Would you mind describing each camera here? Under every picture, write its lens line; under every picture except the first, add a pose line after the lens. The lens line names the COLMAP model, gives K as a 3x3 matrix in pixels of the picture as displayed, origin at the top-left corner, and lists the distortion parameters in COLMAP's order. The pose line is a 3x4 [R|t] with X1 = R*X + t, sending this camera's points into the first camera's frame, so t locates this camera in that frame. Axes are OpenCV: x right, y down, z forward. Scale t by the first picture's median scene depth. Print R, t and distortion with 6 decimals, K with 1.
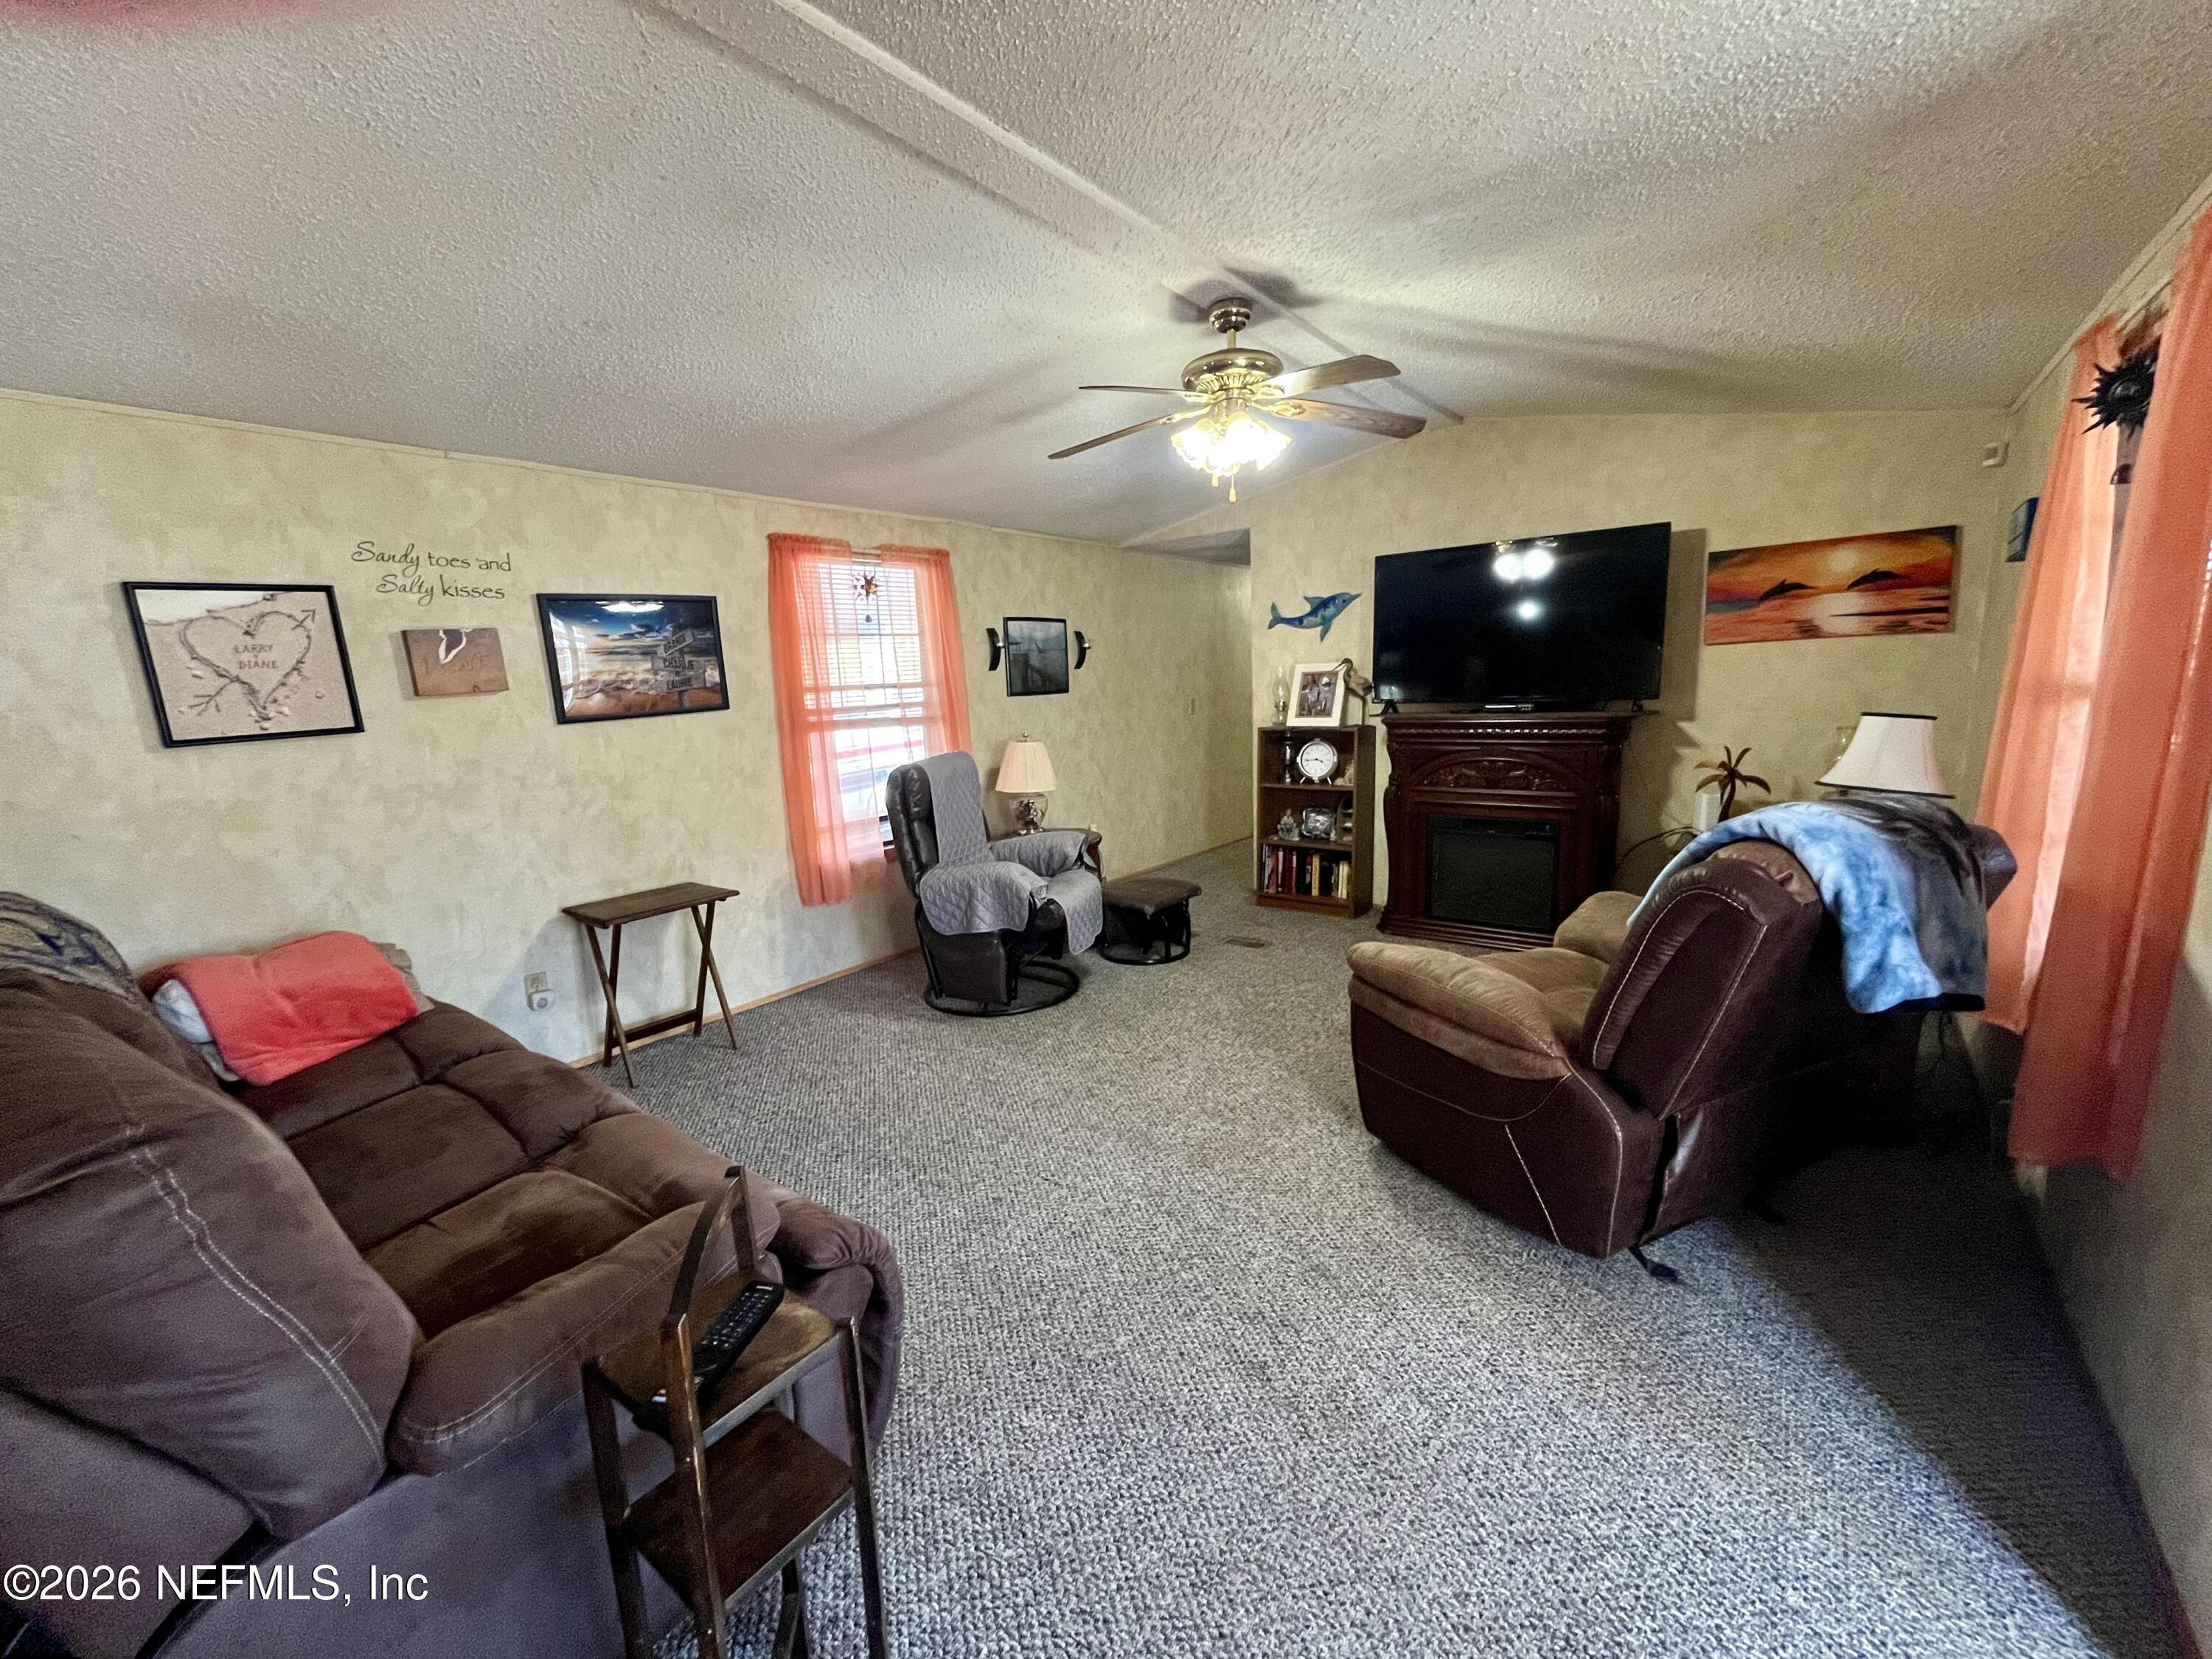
lens RADIAL K [[900.1, 0, 1091.9], [0, 900.1, 843.2], [0, 0, 1]] dist [-0.003057, -0.000604]
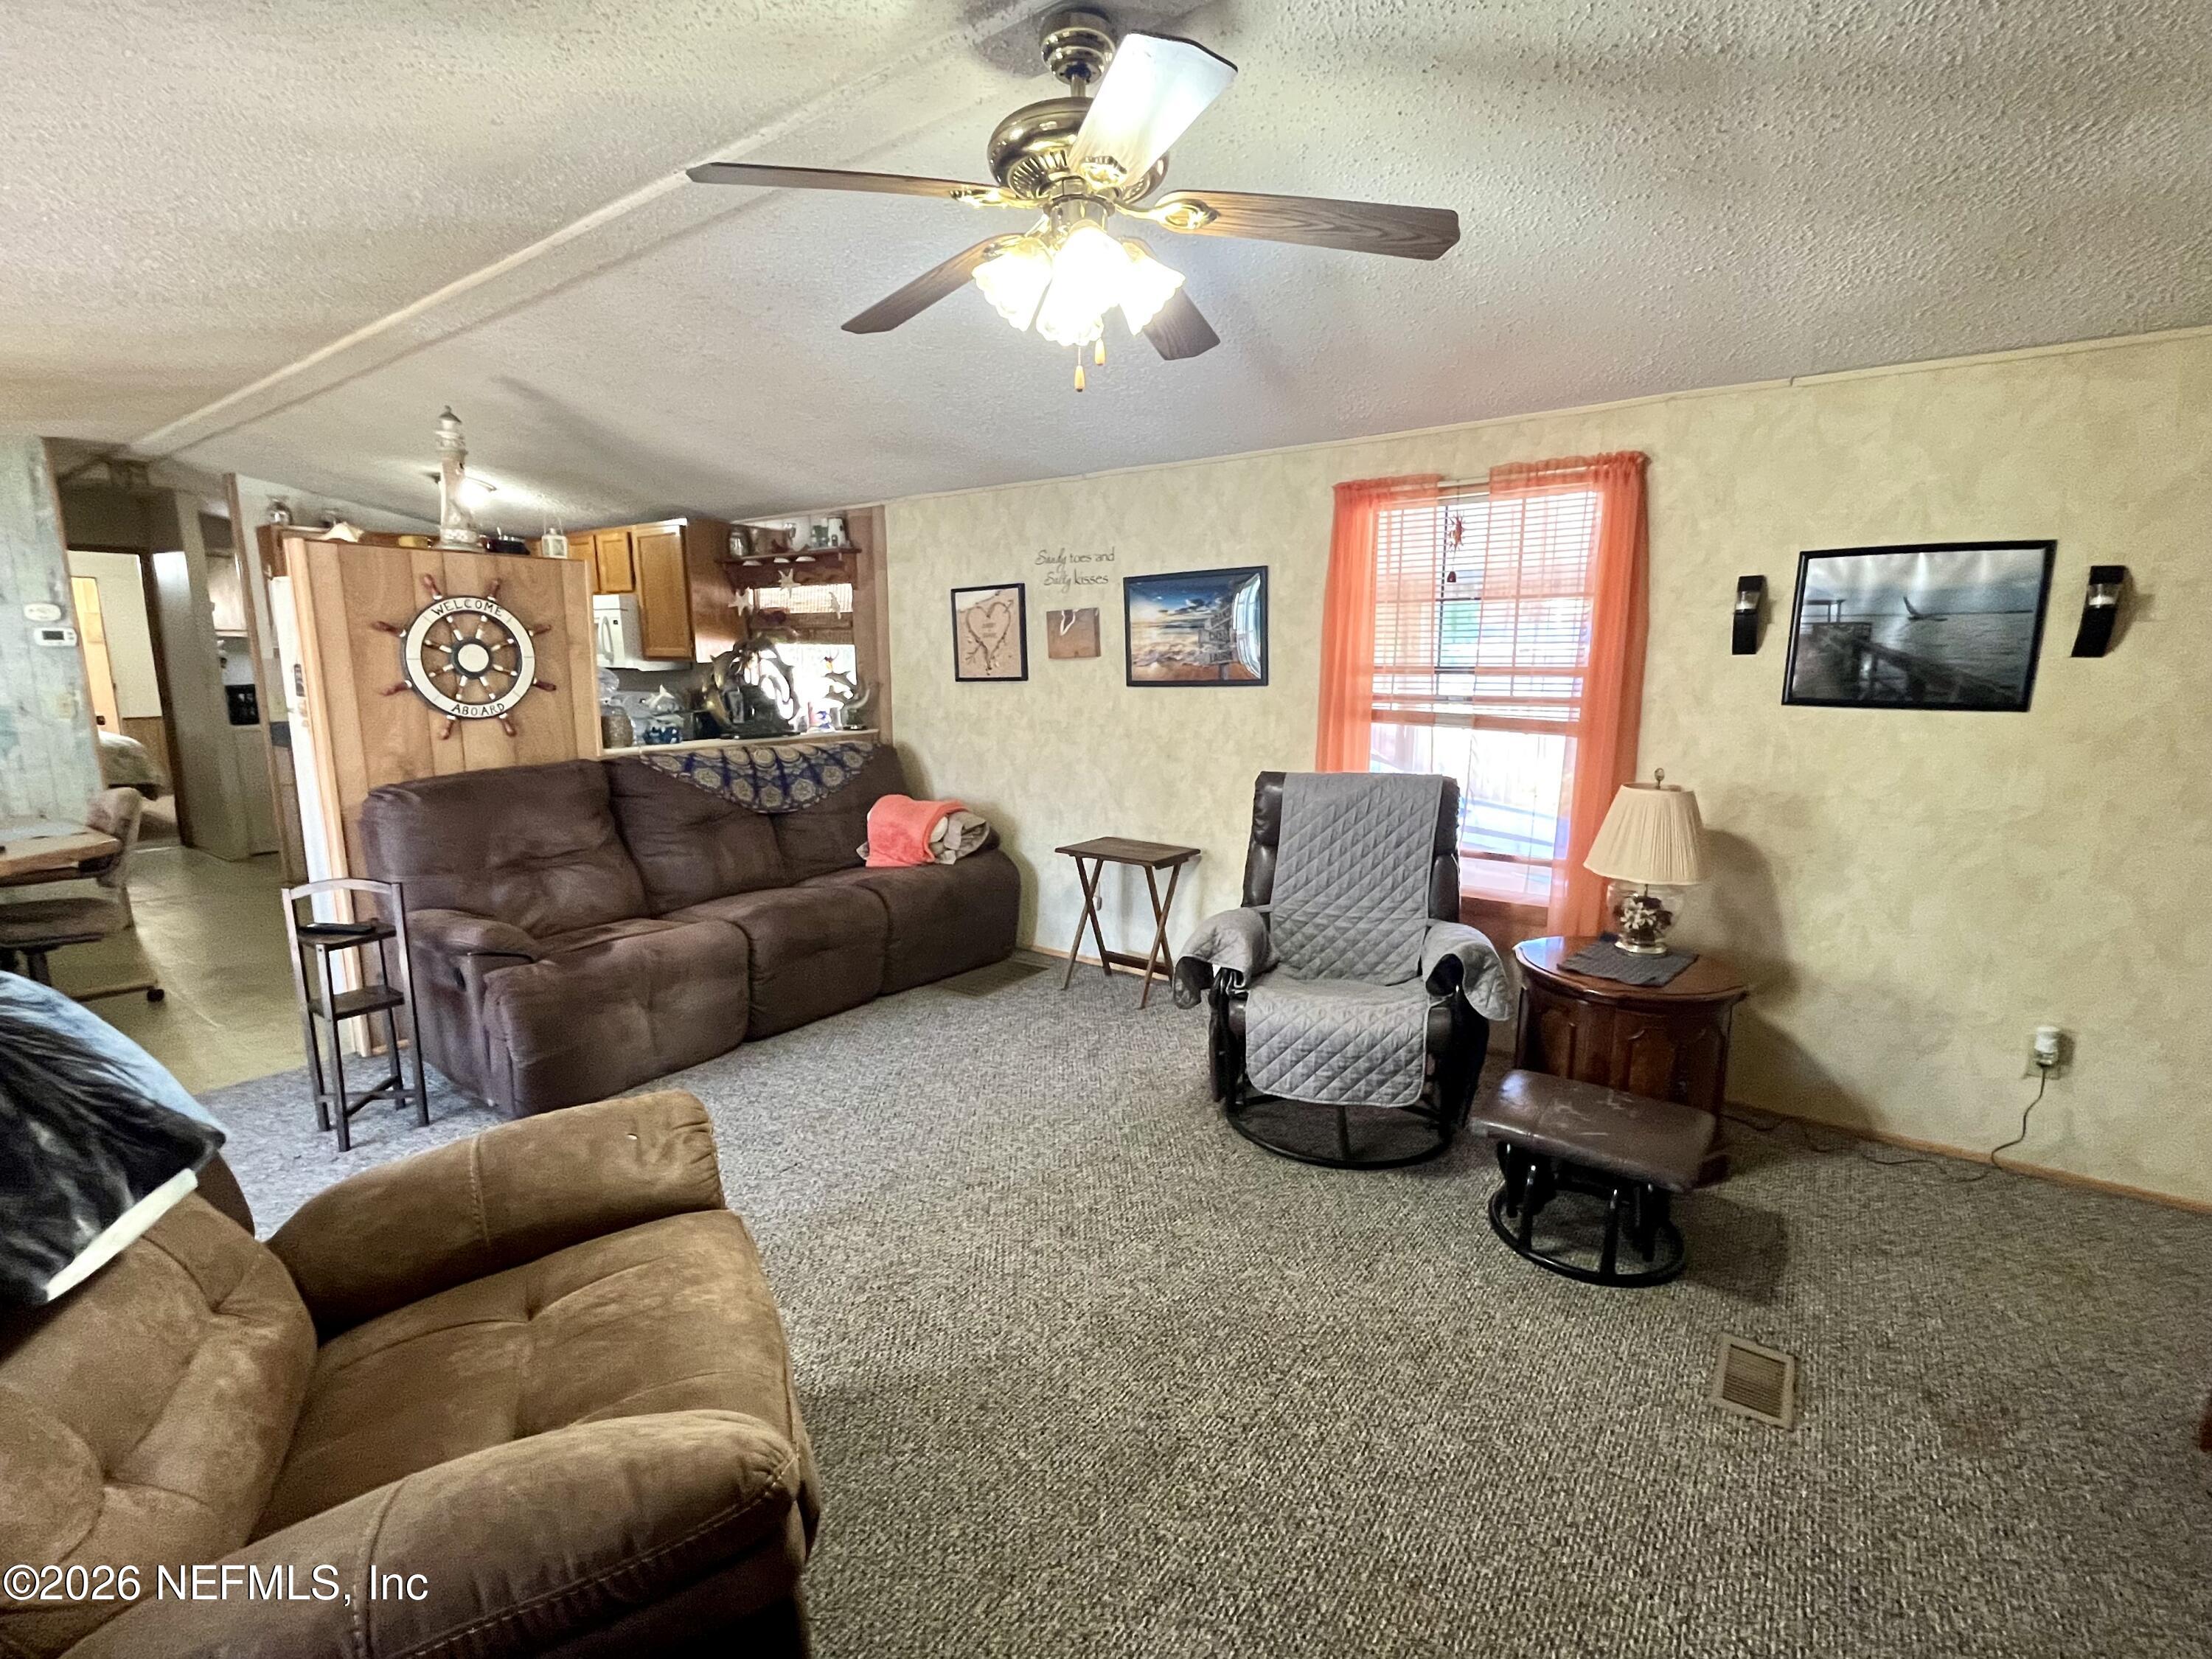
lens RADIAL K [[1019.6, 0, 1100.0], [0, 1019.6, 834.9], [0, 0, 1]] dist [-0.001061, -0.000336]
pose [[0.021118, 0.216918, -0.975961, 0.716787], [-0.185422, 0.960093, 0.209379, -0.205788], [0.982432, 0.176543, 0.060496, 0.859497]]
